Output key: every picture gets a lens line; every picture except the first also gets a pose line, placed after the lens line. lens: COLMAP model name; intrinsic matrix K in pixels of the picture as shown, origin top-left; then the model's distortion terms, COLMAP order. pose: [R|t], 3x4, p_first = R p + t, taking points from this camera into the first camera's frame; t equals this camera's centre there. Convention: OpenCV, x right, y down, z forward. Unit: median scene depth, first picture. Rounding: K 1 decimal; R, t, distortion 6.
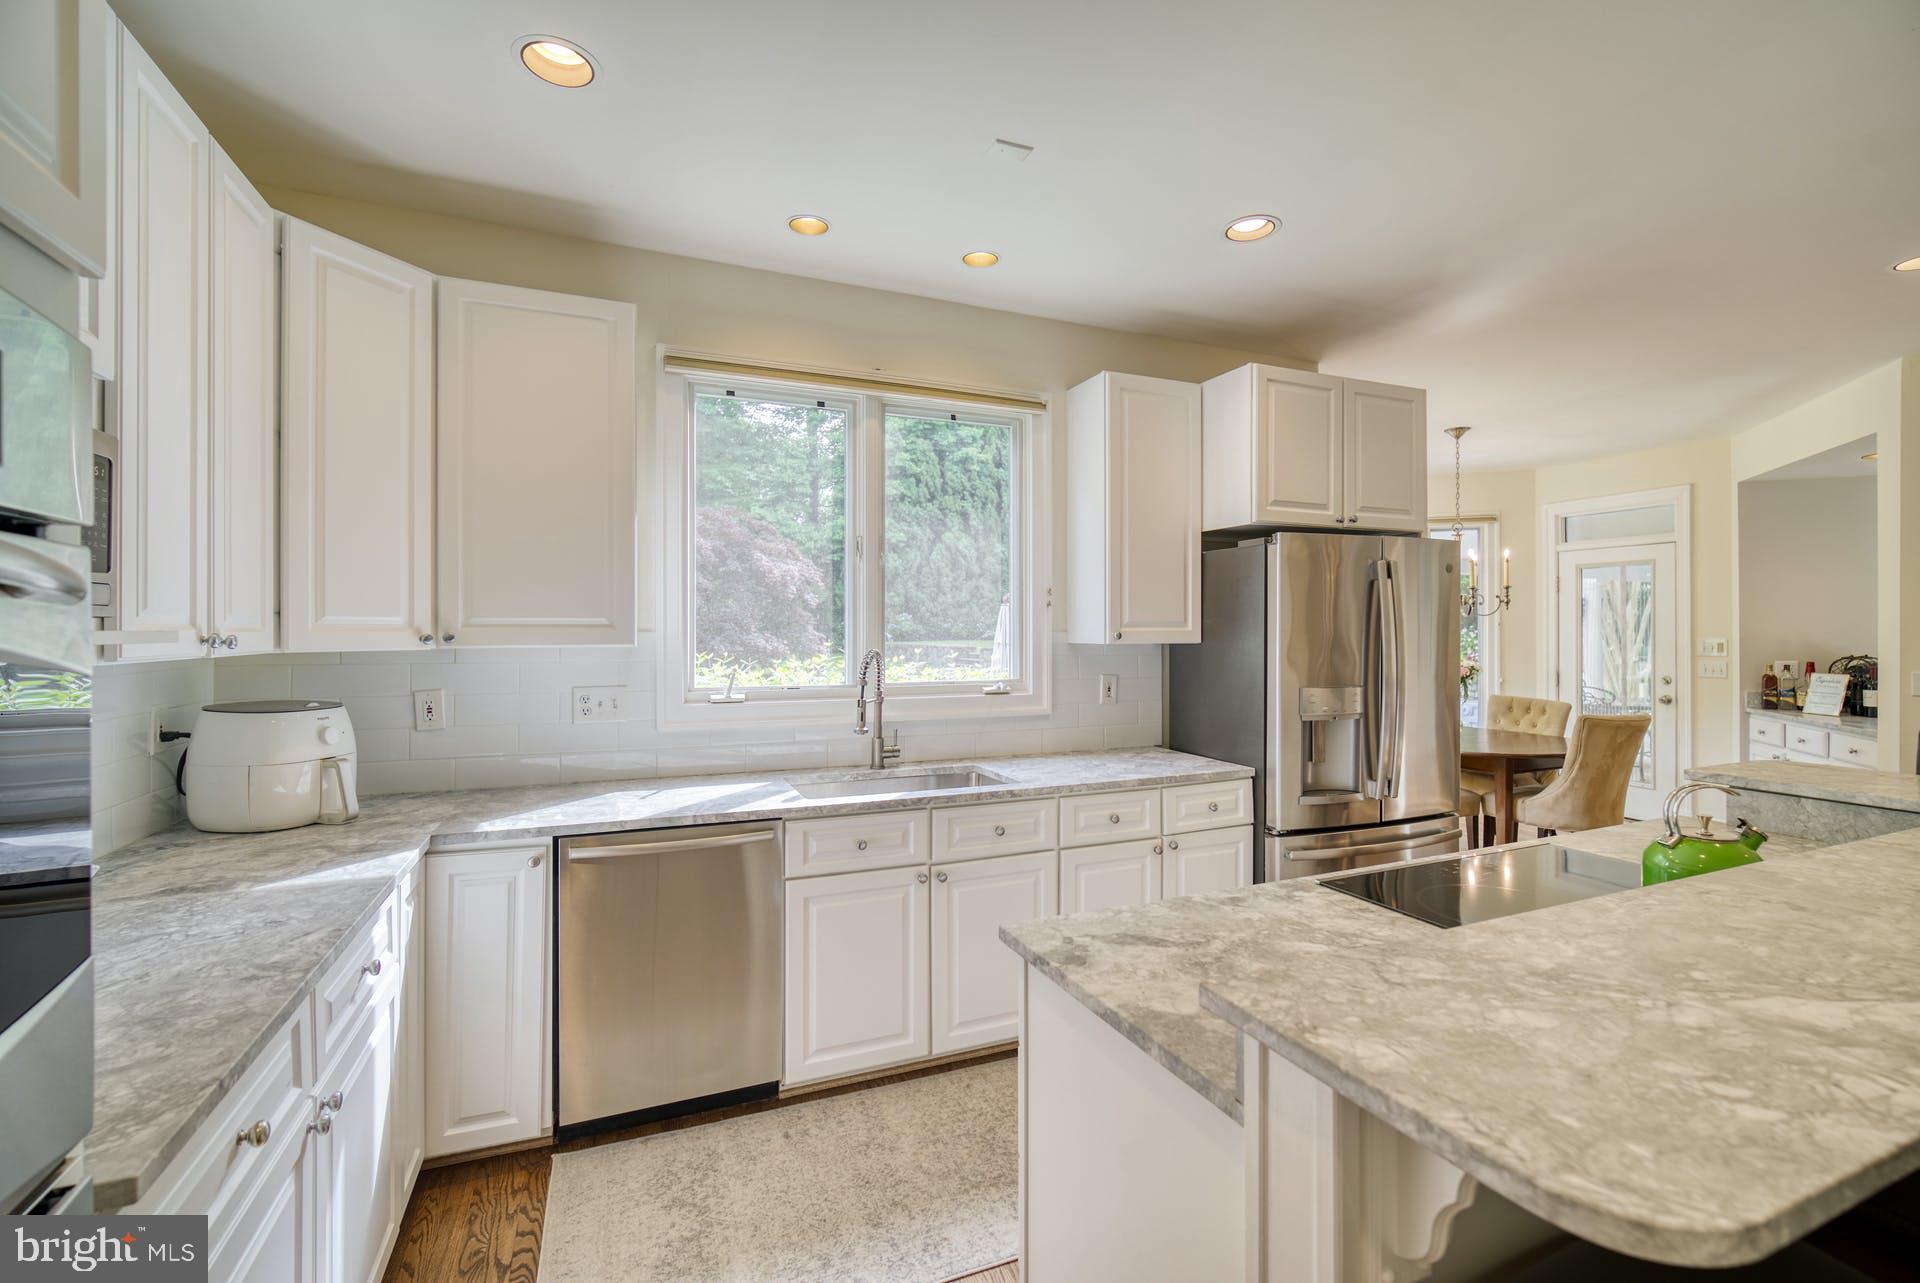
lens RADIAL K [[841.8, 0, 962.4], [0, 841.8, 631.0], [0, 0, 1]] dist [-0.004688, 0.000238]
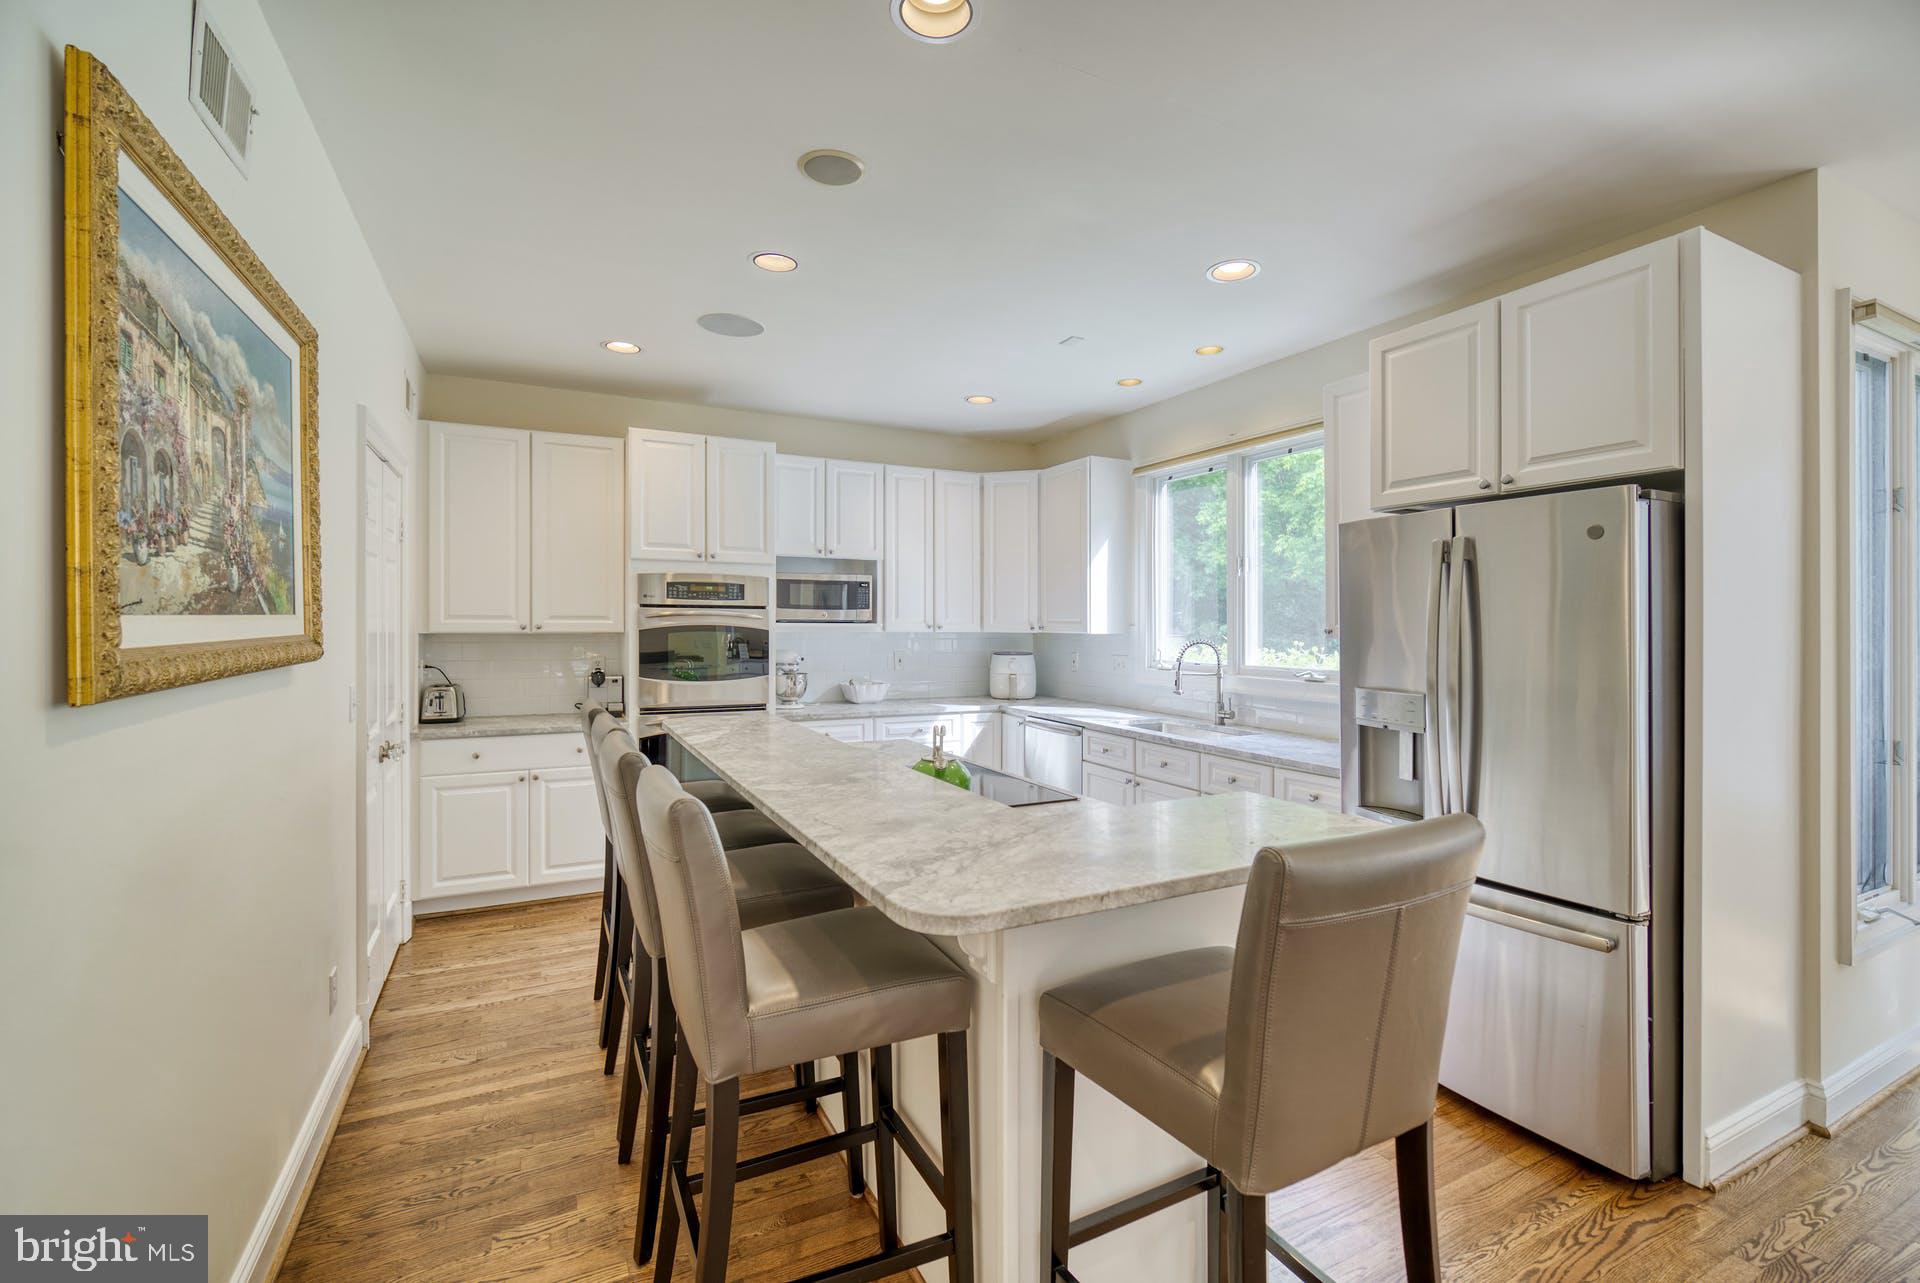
lens RADIAL K [[841.8, 0, 973.6], [0, 841.8, 629.7], [0, 0, 1]] dist [-0.004688, 0.000238]
pose [[0.070627, 0.008556, -0.997466, 8.287965], [-0.005585, 0.999951, 0.008182, -0.015676], [0.997487, 0.004993, 0.070671, 3.271901]]
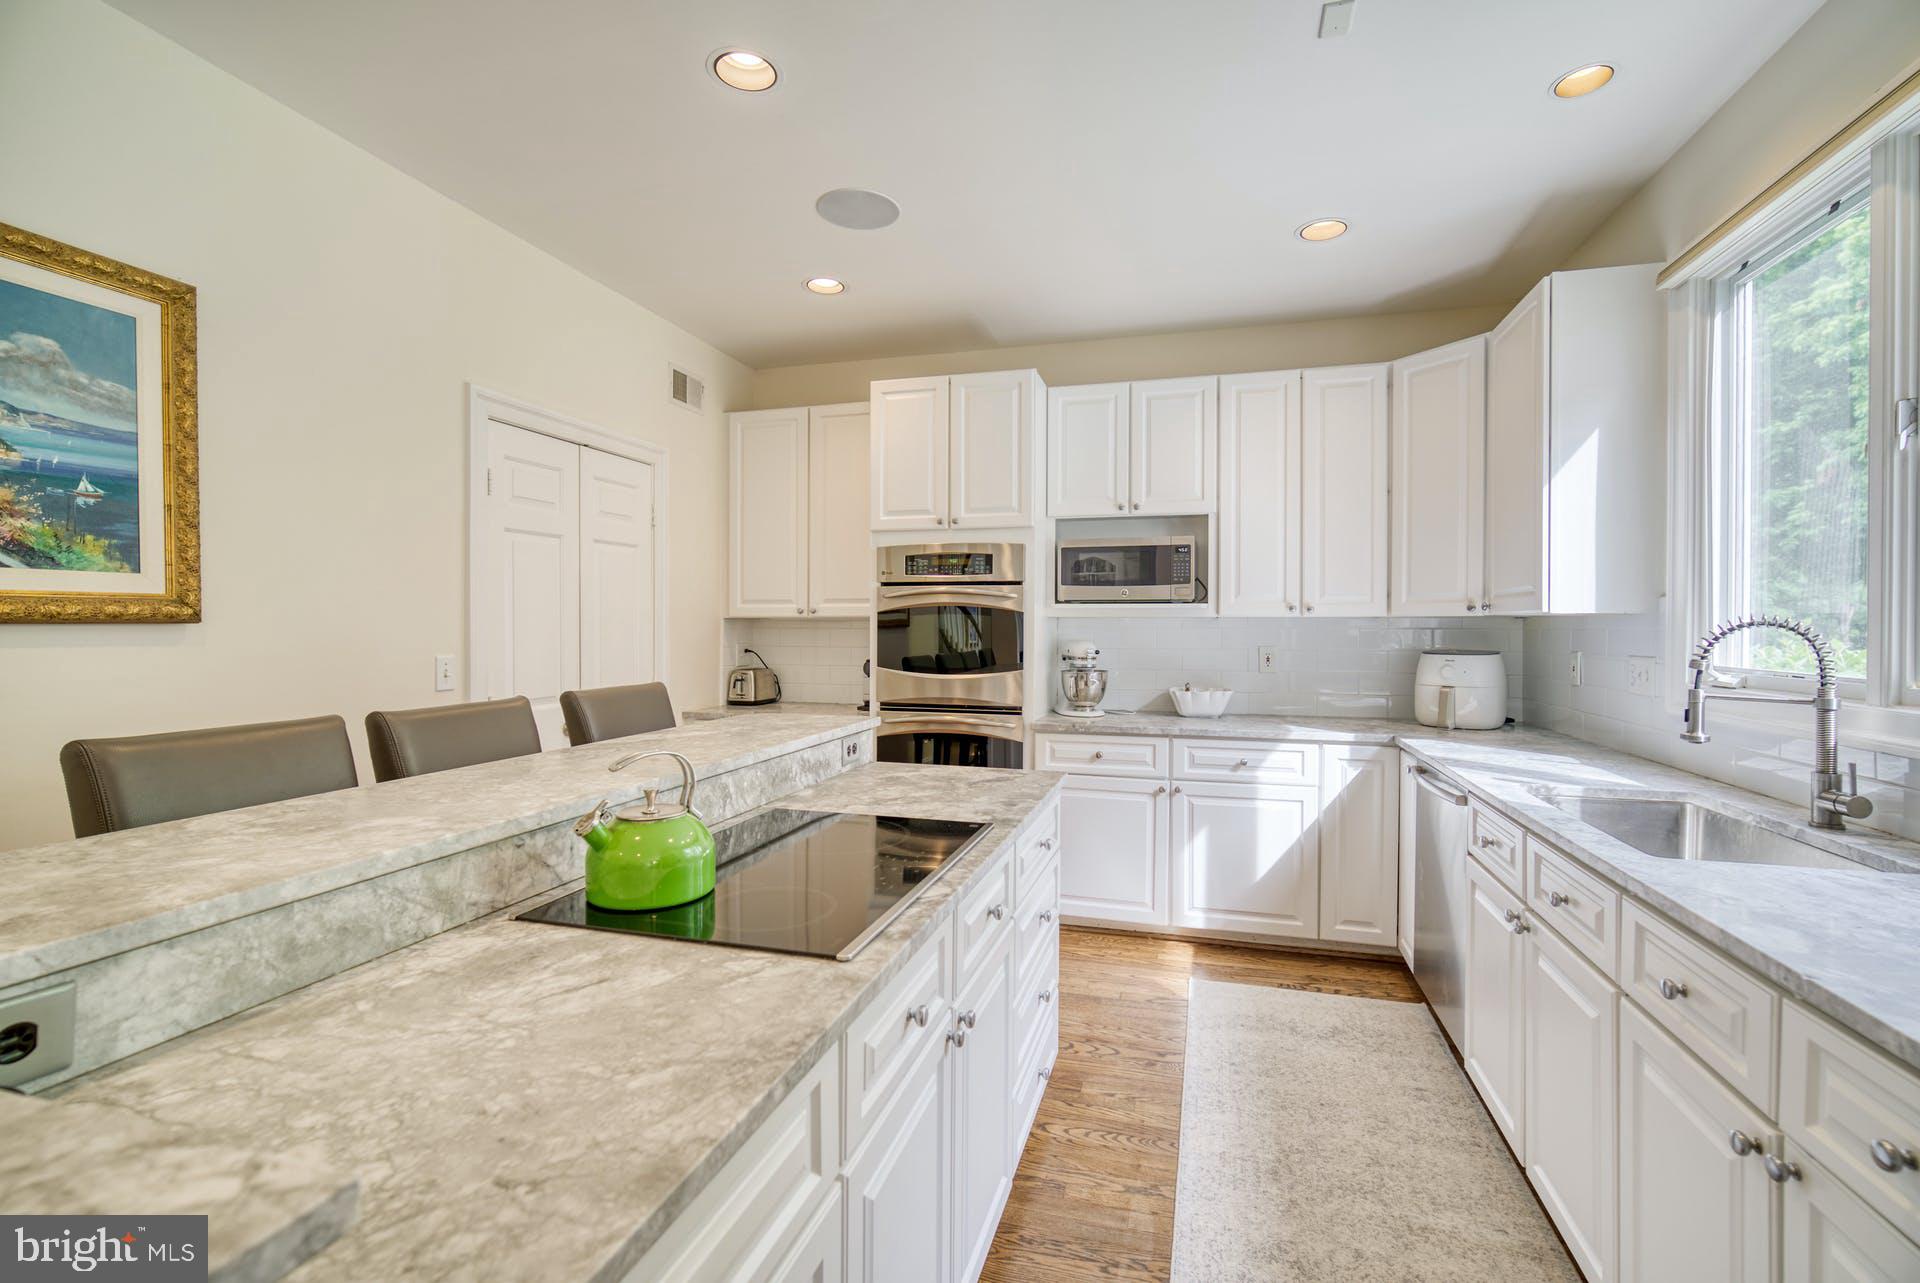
lens RADIAL K [[841.8, 0, 971.8], [0, 841.8, 631.7], [0, 0, 1]] dist [-0.004688, 0.000238]
pose [[-0.626889, 0.003651, -0.779100, 4.538745], [-0.003080, 0.999970, 0.007164, 0.208503], [0.779103, 0.006890, -0.626858, 5.975448]]
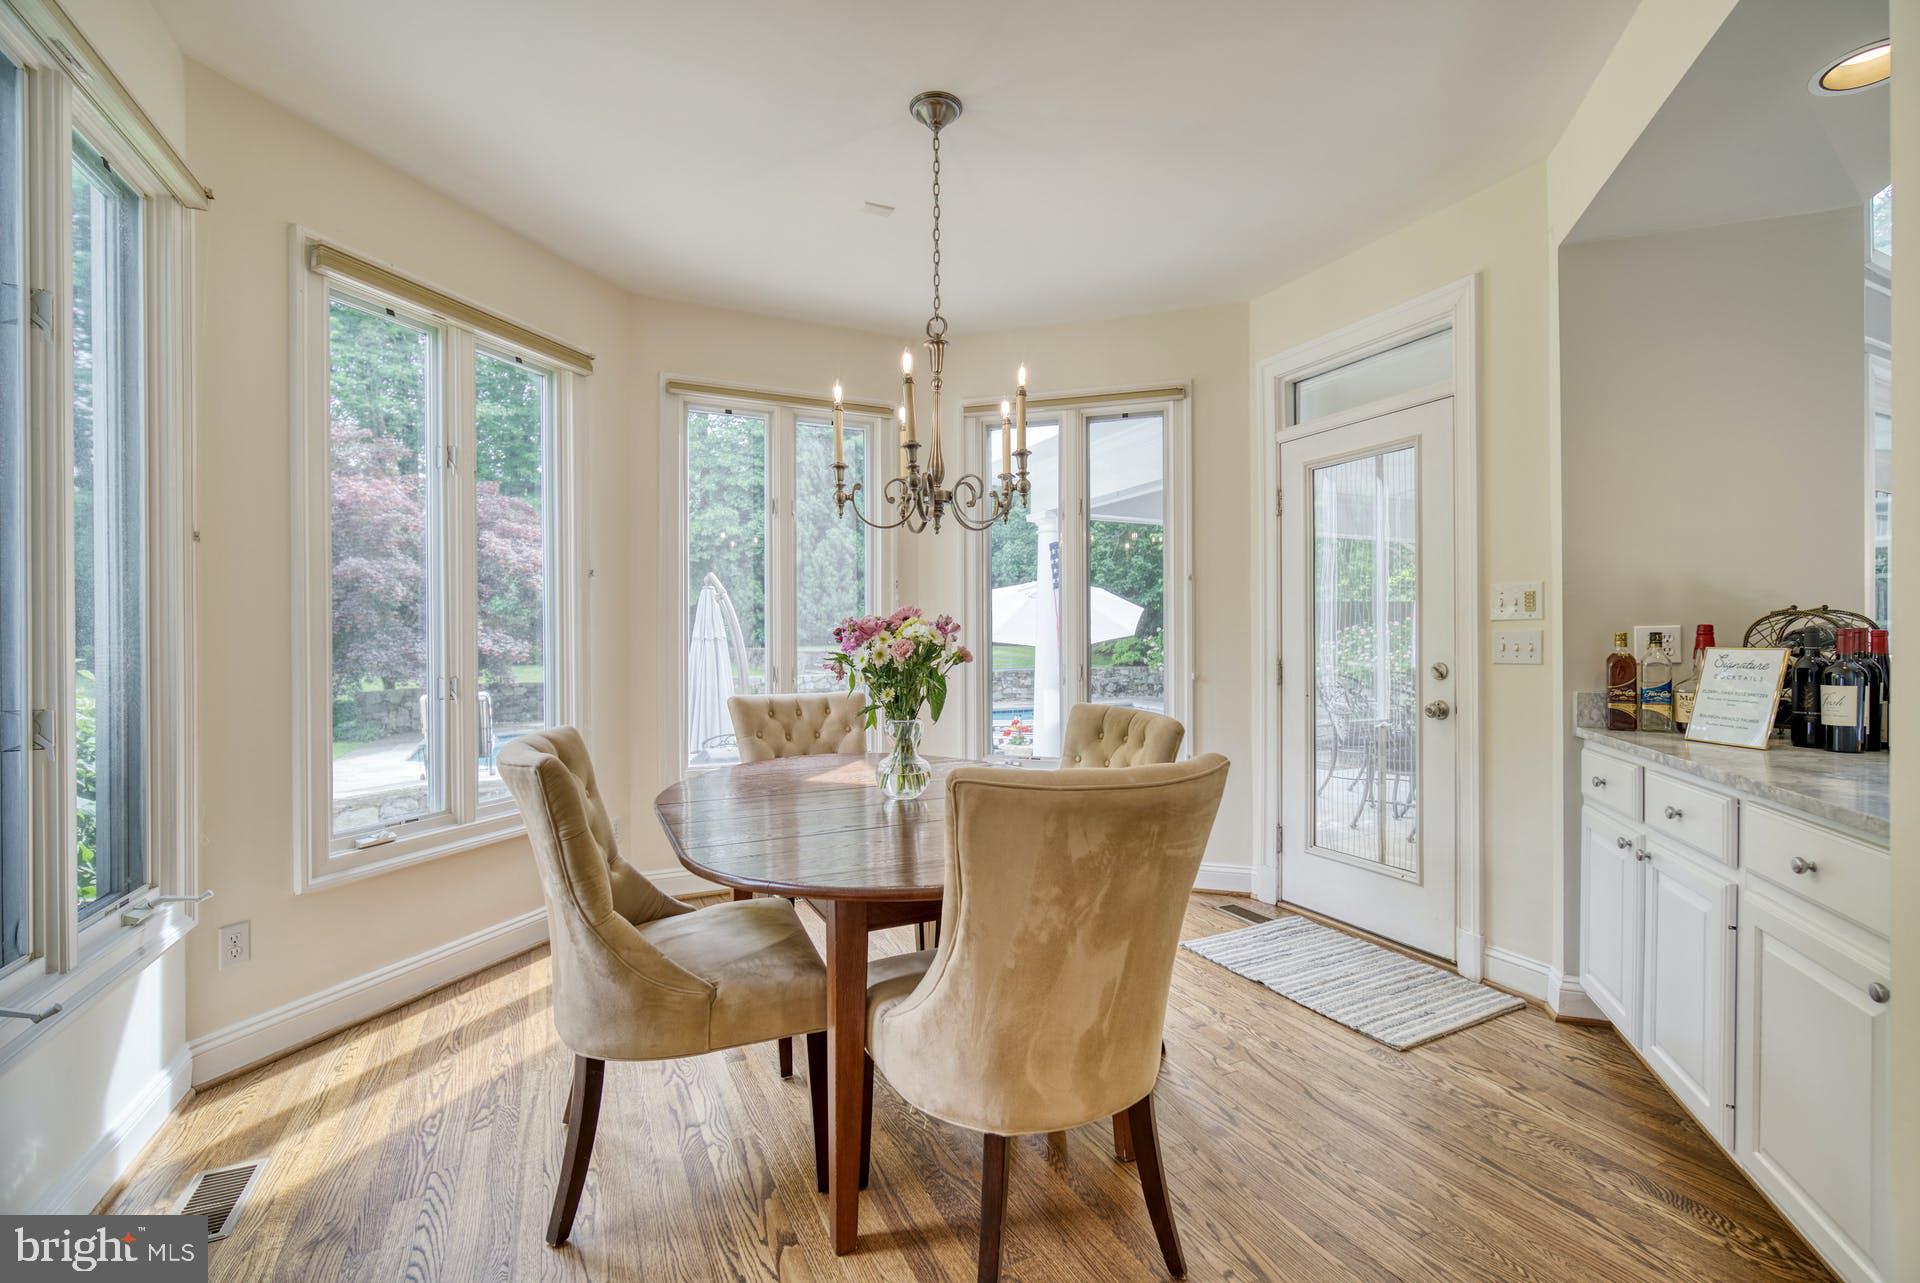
lens RADIAL K [[841.8, 0, 964.4], [0, 841.8, 639.5], [0, 0, 1]] dist [-0.004688, 0.000238]
pose [[0.999114, -0.004637, 0.041833, 0.589362], [0.004718, 0.999987, -0.001842, 0.043207], [-0.041824, 0.002038, 0.999123, 0.560718]]
